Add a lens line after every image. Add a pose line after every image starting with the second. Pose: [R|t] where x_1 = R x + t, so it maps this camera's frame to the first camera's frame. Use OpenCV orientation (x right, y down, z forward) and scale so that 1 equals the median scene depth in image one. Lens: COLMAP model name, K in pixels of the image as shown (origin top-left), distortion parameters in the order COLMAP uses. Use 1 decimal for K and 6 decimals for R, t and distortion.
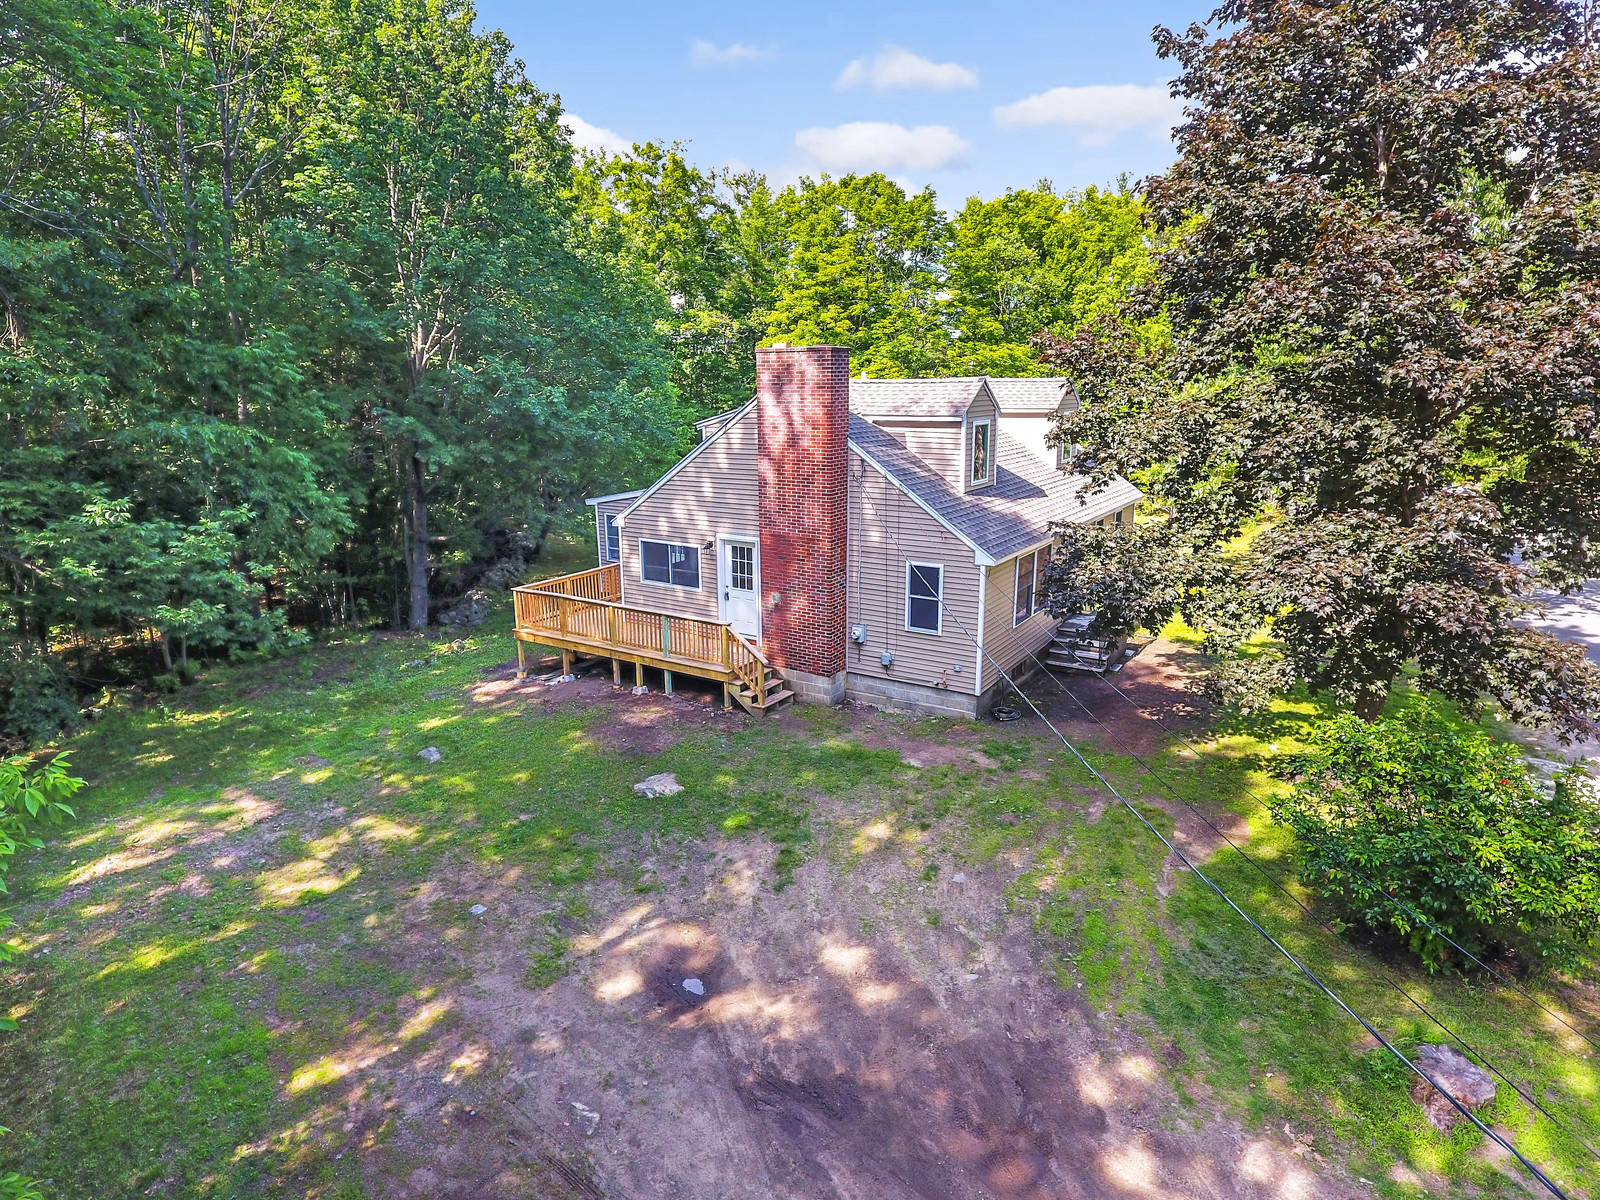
lens RADIAL K [[964.7, 0, 800.0], [0, 964.7, 600.0], [0, 0, 1]] dist [-0.000449, -0.000671]
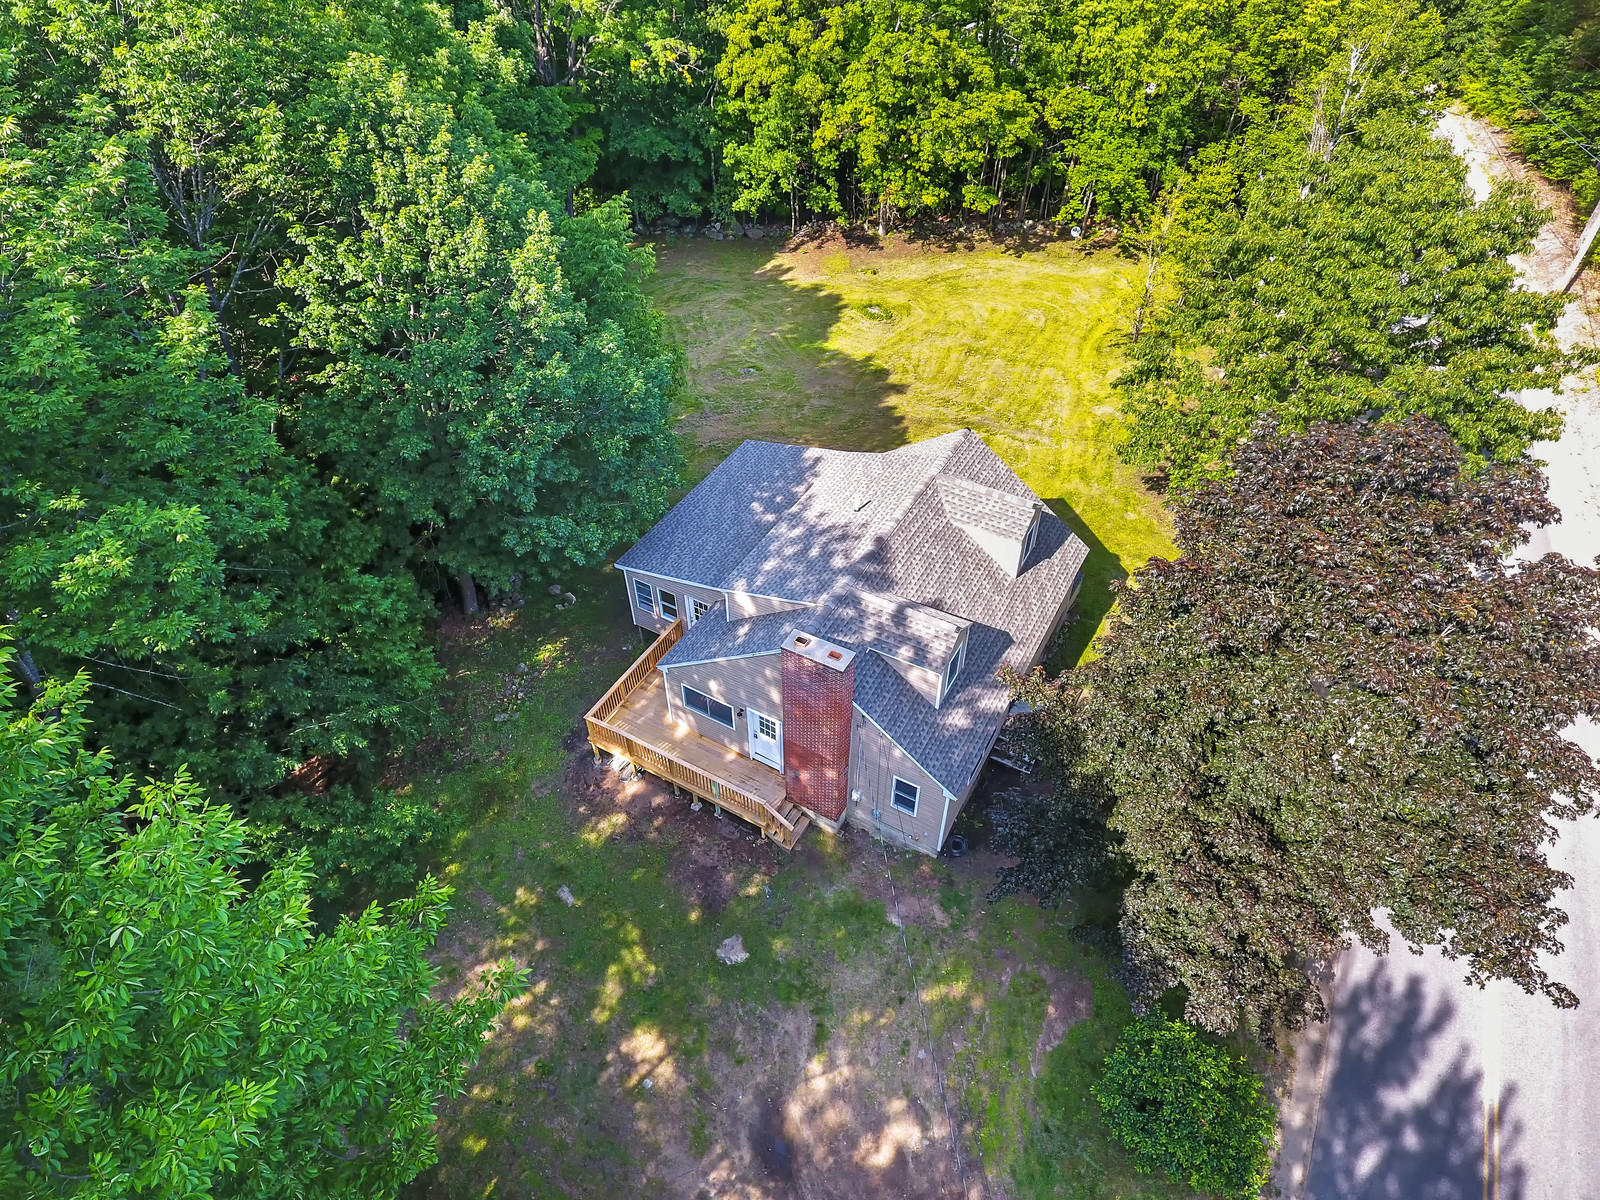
lens RADIAL K [[964.7, 0, 800.0], [0, 964.7, 600.0], [0, 0, 1]] dist [-0.000449, -0.000671]
pose [[0.998566, -0.033408, 0.041835, -0.073265], [0.007591, 0.861872, 0.507068, -0.959717], [-0.052997, -0.506024, 0.860890, -0.055998]]
